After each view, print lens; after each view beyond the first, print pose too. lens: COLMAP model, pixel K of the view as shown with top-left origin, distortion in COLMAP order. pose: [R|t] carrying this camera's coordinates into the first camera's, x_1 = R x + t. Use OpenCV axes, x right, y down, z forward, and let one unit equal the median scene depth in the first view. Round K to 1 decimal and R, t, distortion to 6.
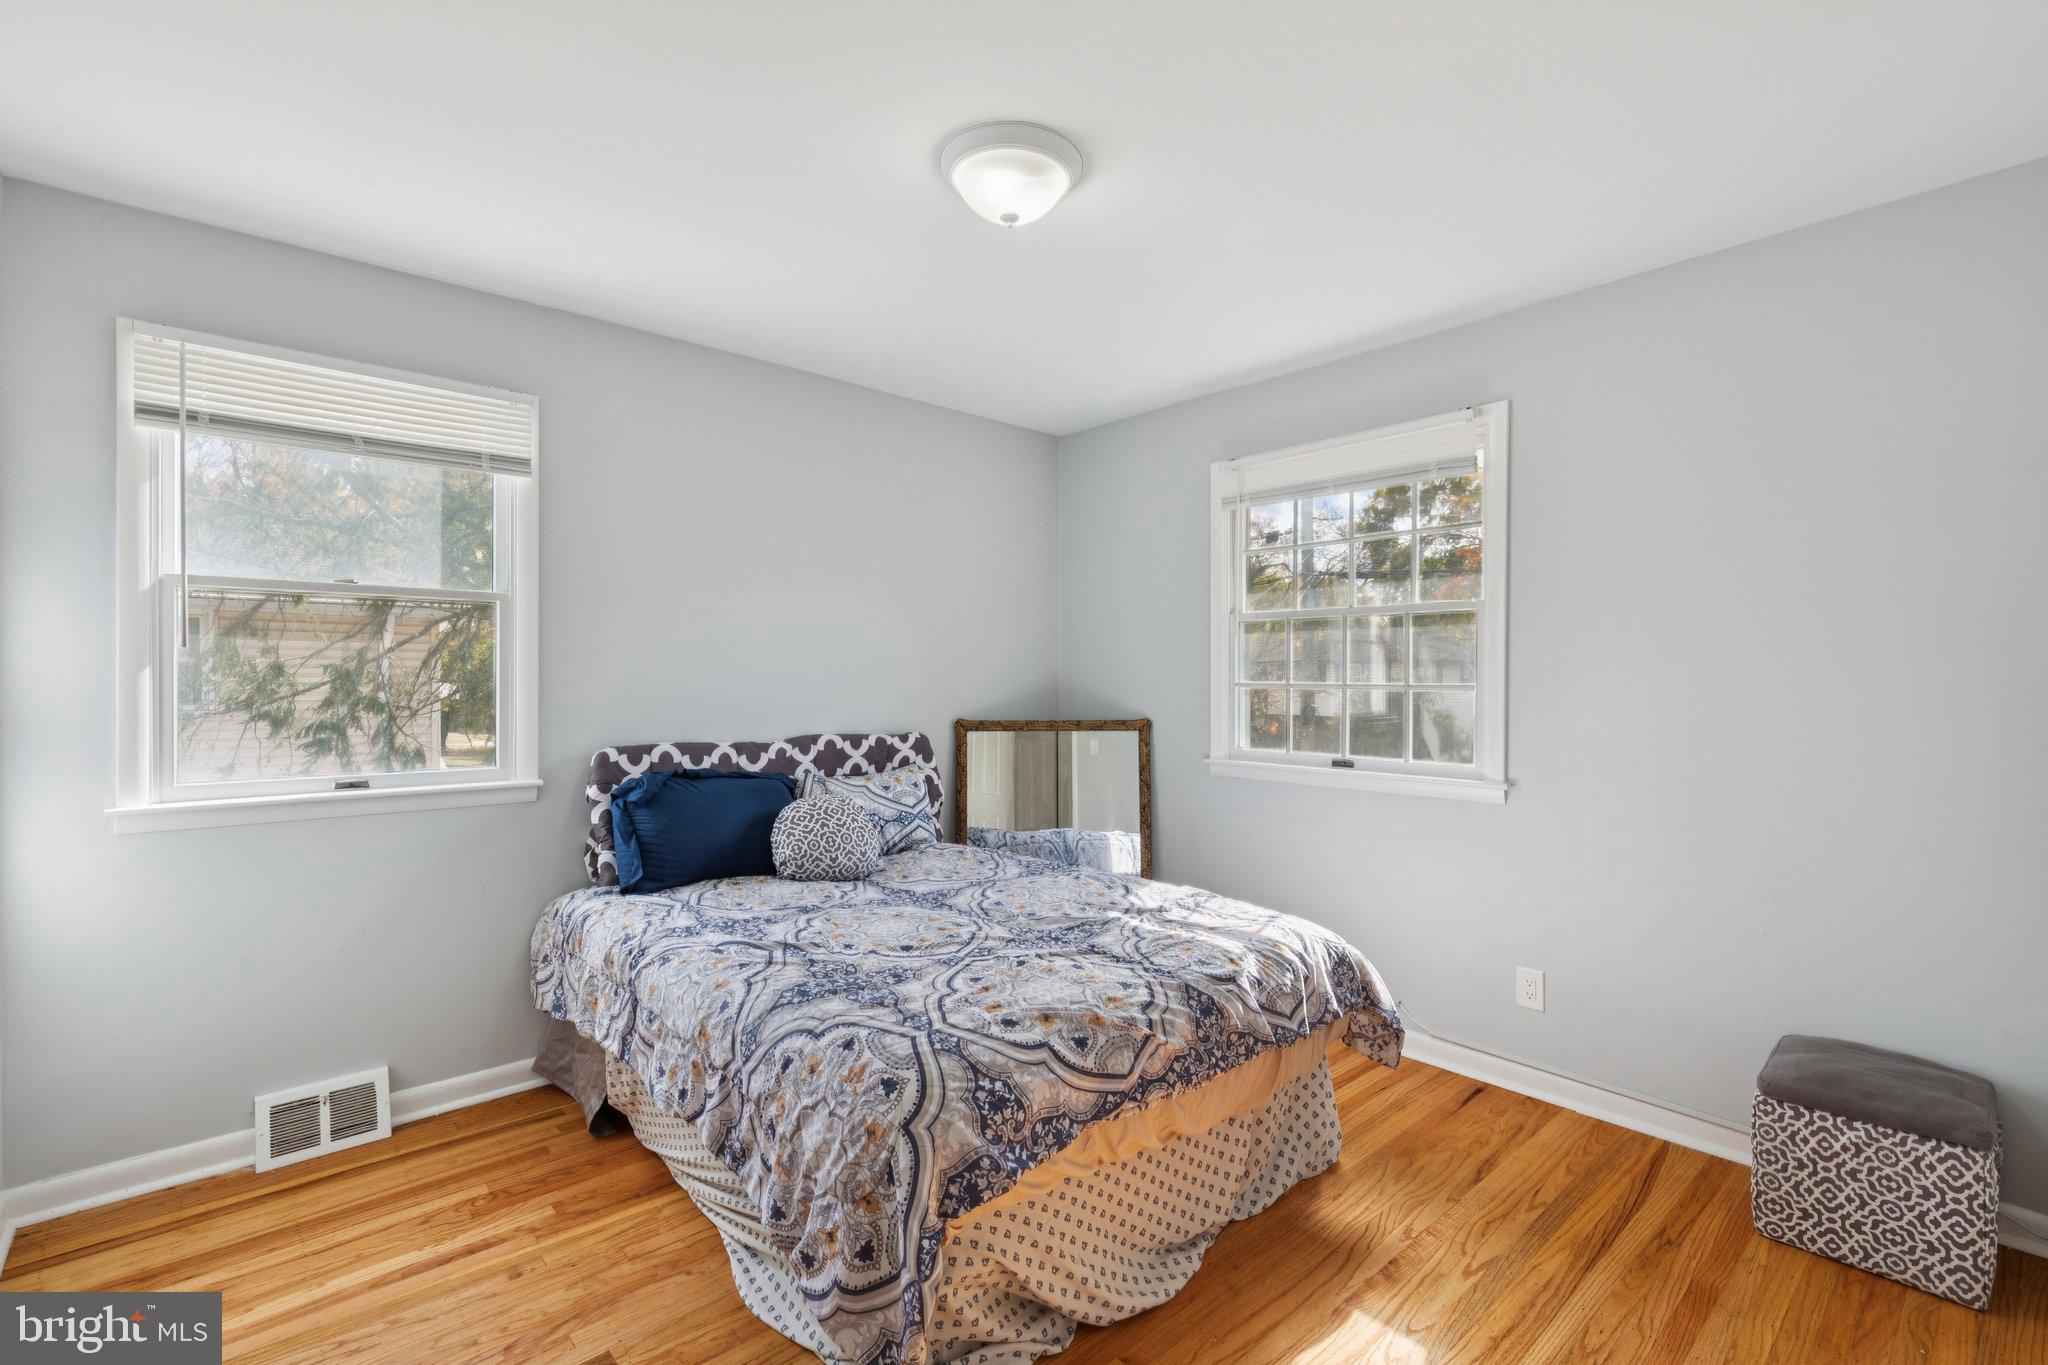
lens RADIAL K [[952.0, 0, 1019.4], [0, 952.0, 688.1], [0, 0, 1]] dist [0.012408, -0.003354]
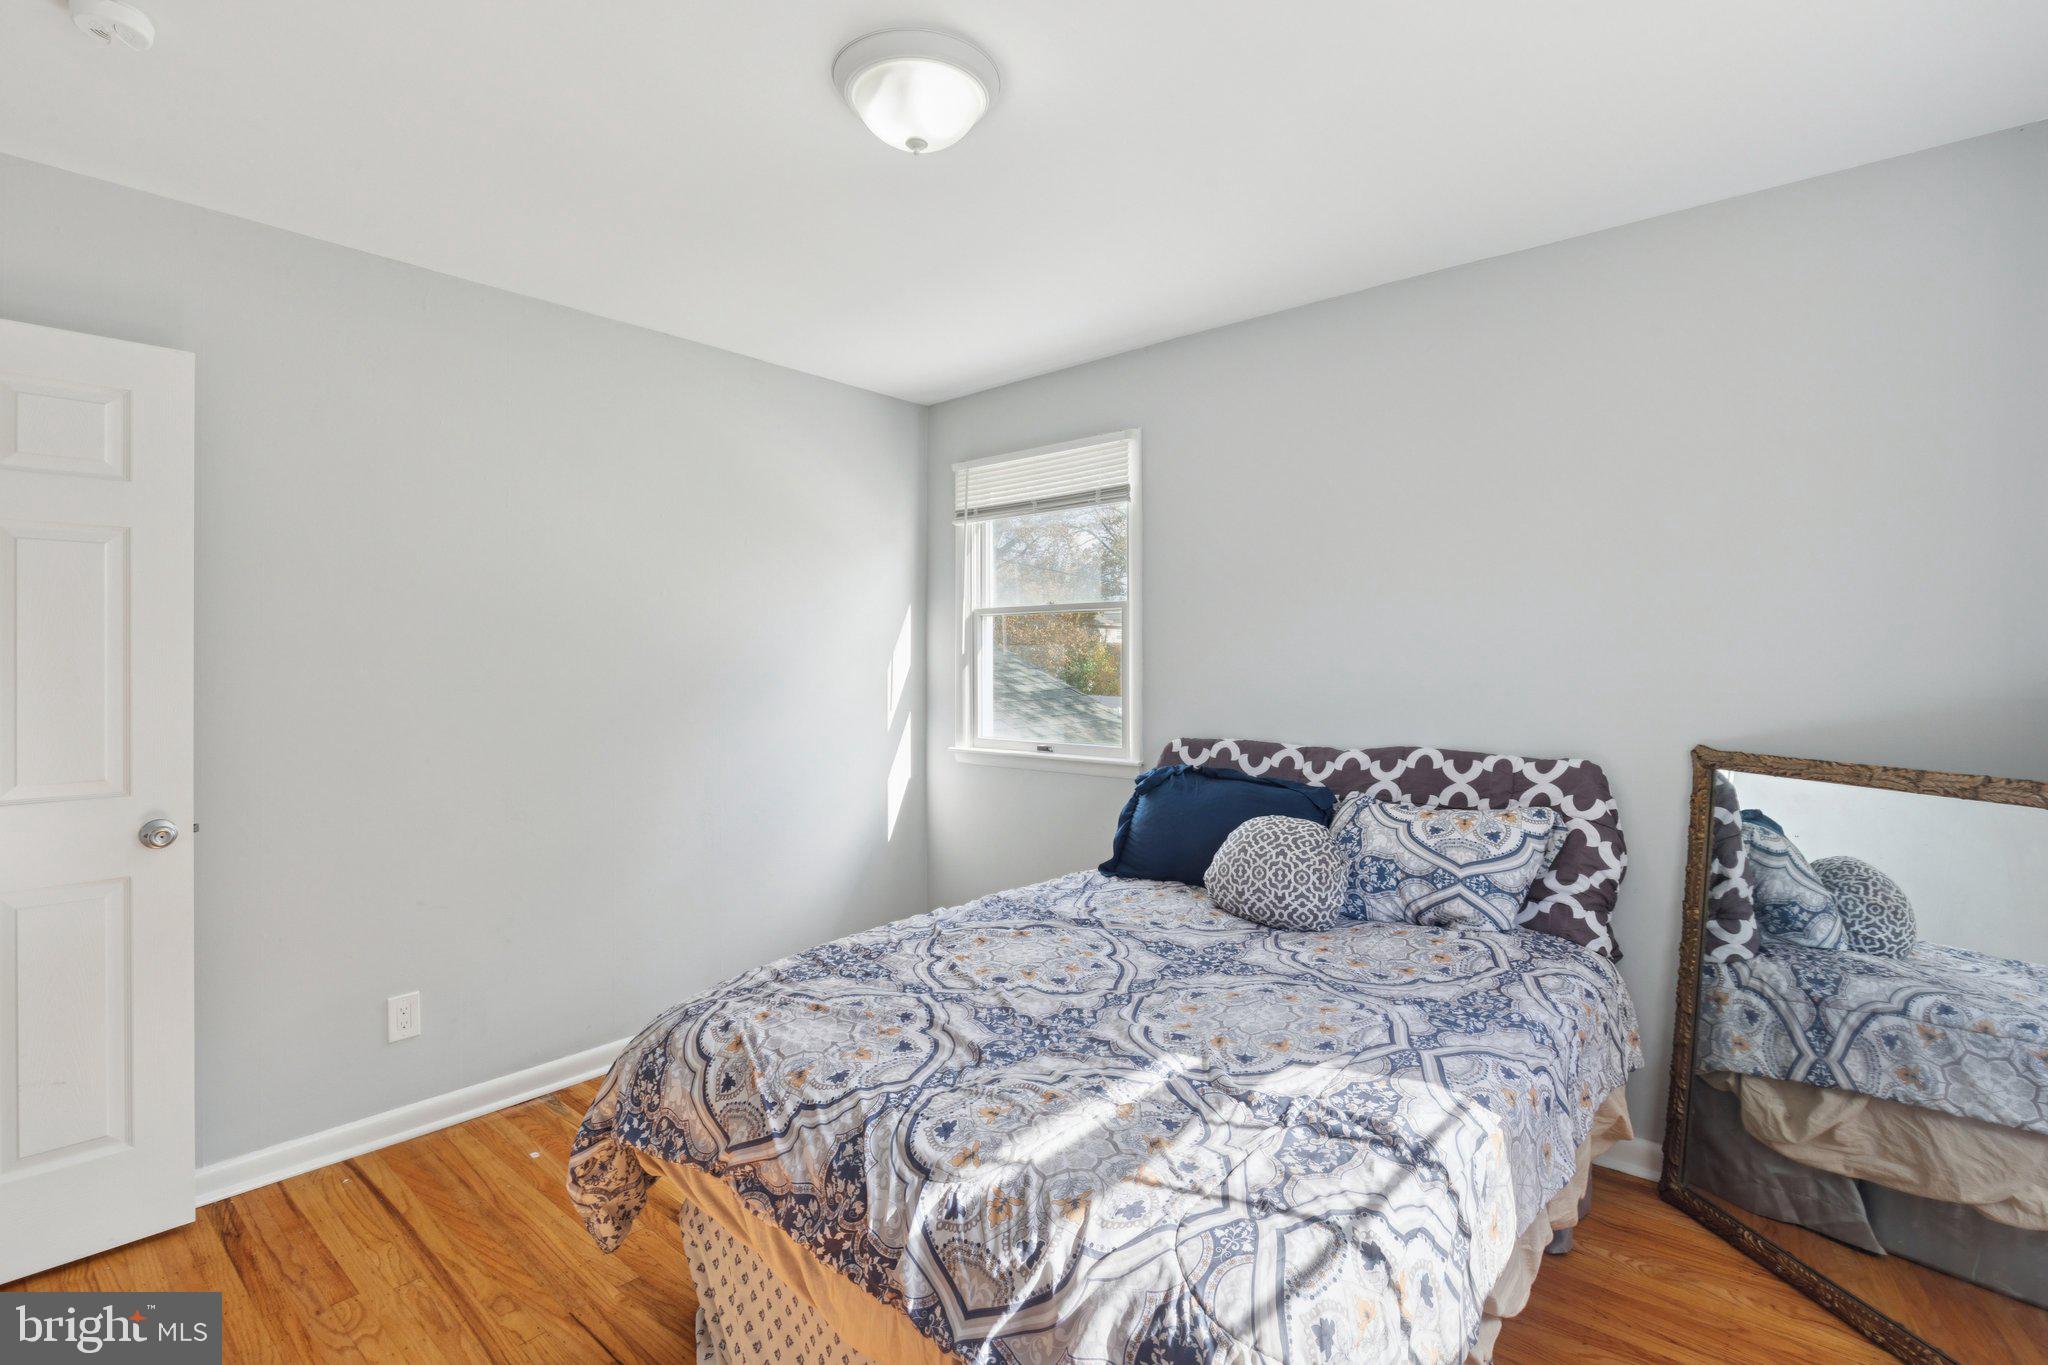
lens RADIAL K [[952.0, 0, 1016.8], [0, 952.0, 665.6], [0, 0, 1]] dist [0.012408, -0.003354]
pose [[0.115721, 0.000062, -0.993282, 0.585755], [-0.006072, 0.999981, -0.000645, -0.016383], [0.993263, 0.006106, 0.115719, 0.681529]]
